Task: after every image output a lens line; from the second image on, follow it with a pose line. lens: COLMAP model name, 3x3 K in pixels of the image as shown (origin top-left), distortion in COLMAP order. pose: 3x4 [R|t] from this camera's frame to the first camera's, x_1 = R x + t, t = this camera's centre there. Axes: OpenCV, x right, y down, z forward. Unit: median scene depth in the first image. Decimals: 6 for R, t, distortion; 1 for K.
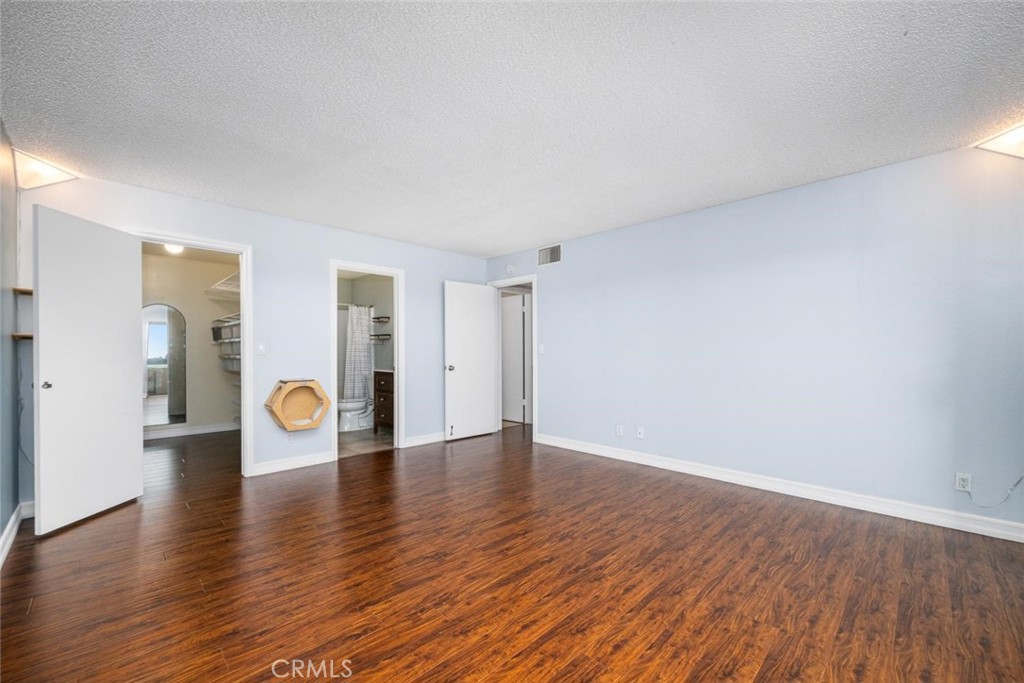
lens RADIAL K [[418.2, 0, 519.0], [0, 418.2, 350.1], [0, 0, 1]] dist [-0.000522, -0.001072]
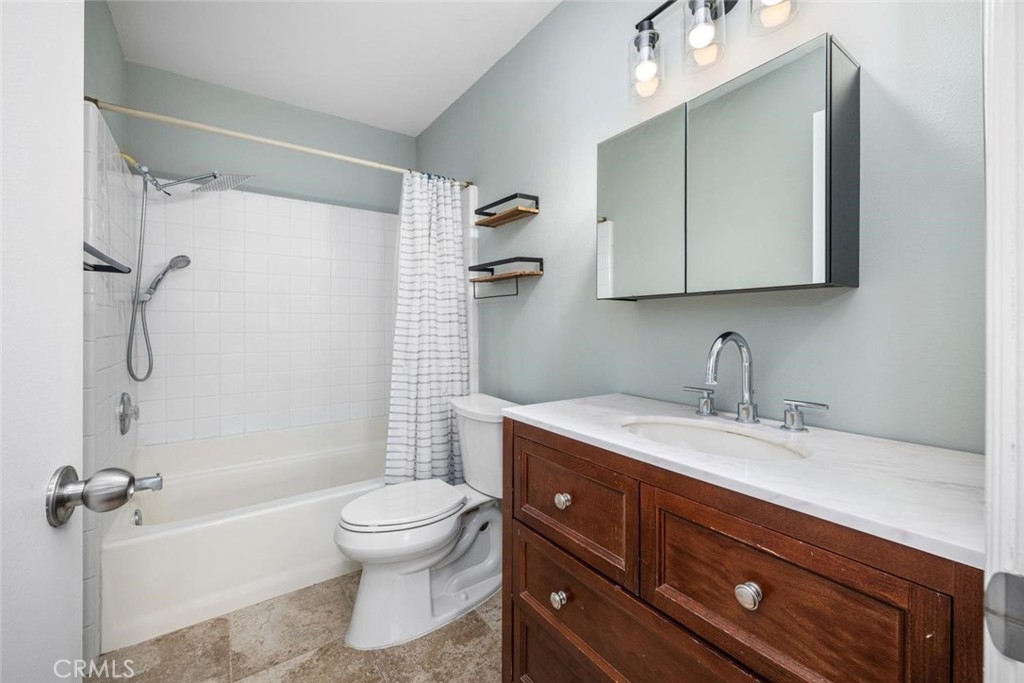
lens RADIAL K [[418.2, 0, 503.7], [0, 418.2, 322.6], [0, 0, 1]] dist [-0.000522, -0.001072]
pose [[0.977481, 0.004947, -0.210967, -0.694913], [-0.004864, 0.999988, 0.000912, 0.009047], [0.210969, 0.000134, 0.977493, 1.851555]]
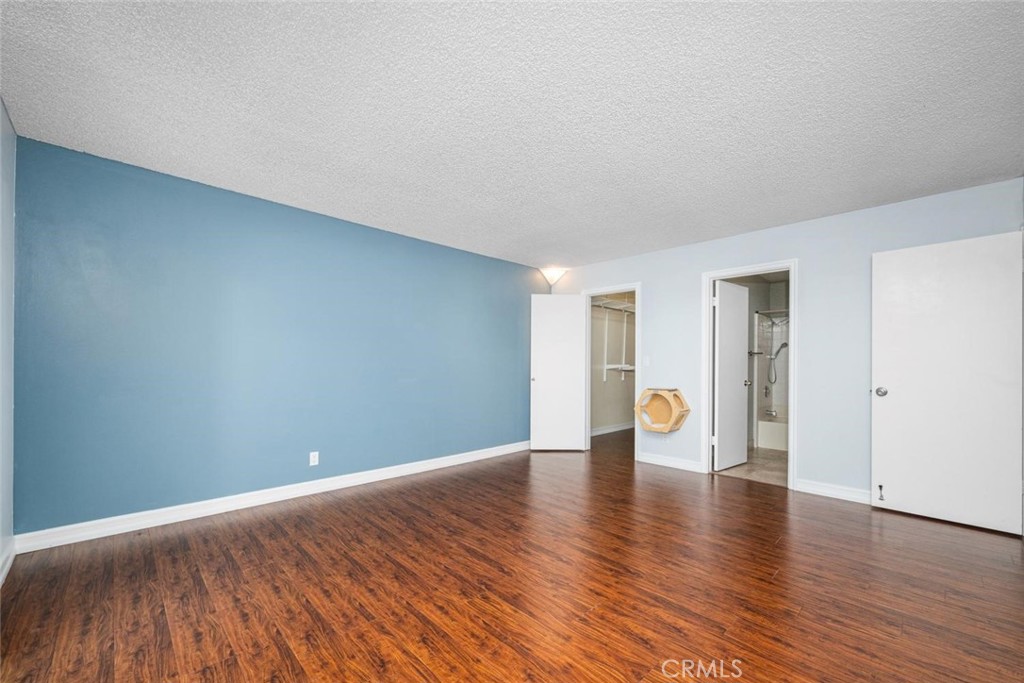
lens RADIAL K [[418.2, 0, 500.6], [0, 418.2, 365.9], [0, 0, 1]] dist [-0.000522, -0.001072]
pose [[-0.051686, 0.005387, -0.998649, 1.020392], [-0.002958, 0.999980, 0.005547, 0.007546], [0.998659, 0.003240, -0.051669, 0.996717]]
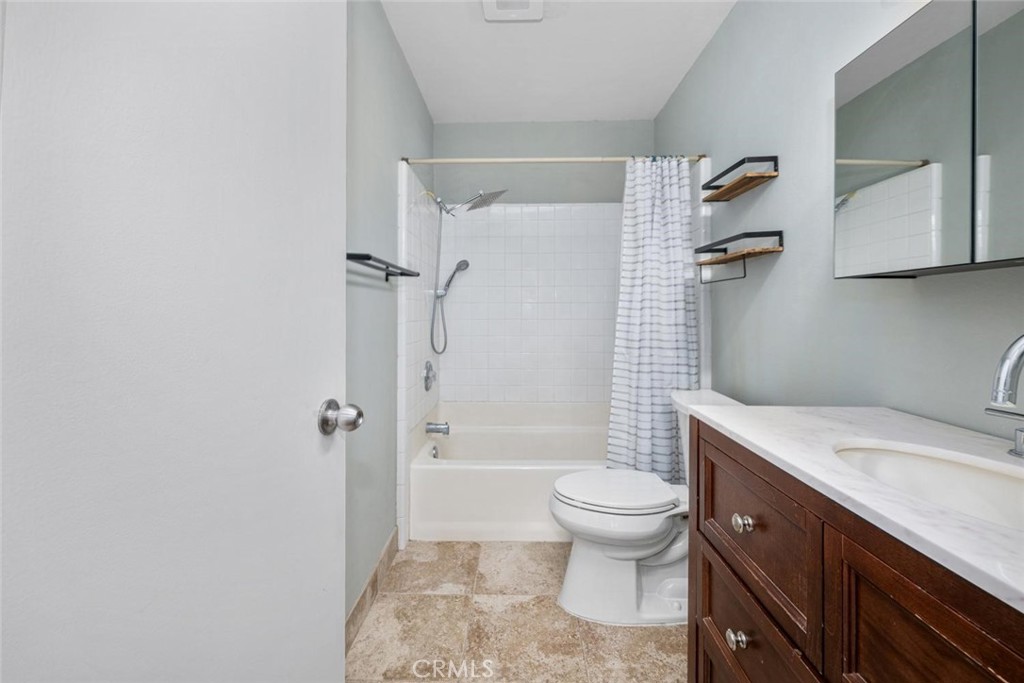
lens RADIAL K [[418.2, 0, 508.8], [0, 418.2, 311.3], [0, 0, 1]] dist [-0.000522, -0.001072]
pose [[0.658989, 0.002007, -0.752150, -0.596900], [0.000137, 0.999996, 0.002789, 0.009685], [0.752153, -0.001941, 0.658986, 1.895553]]
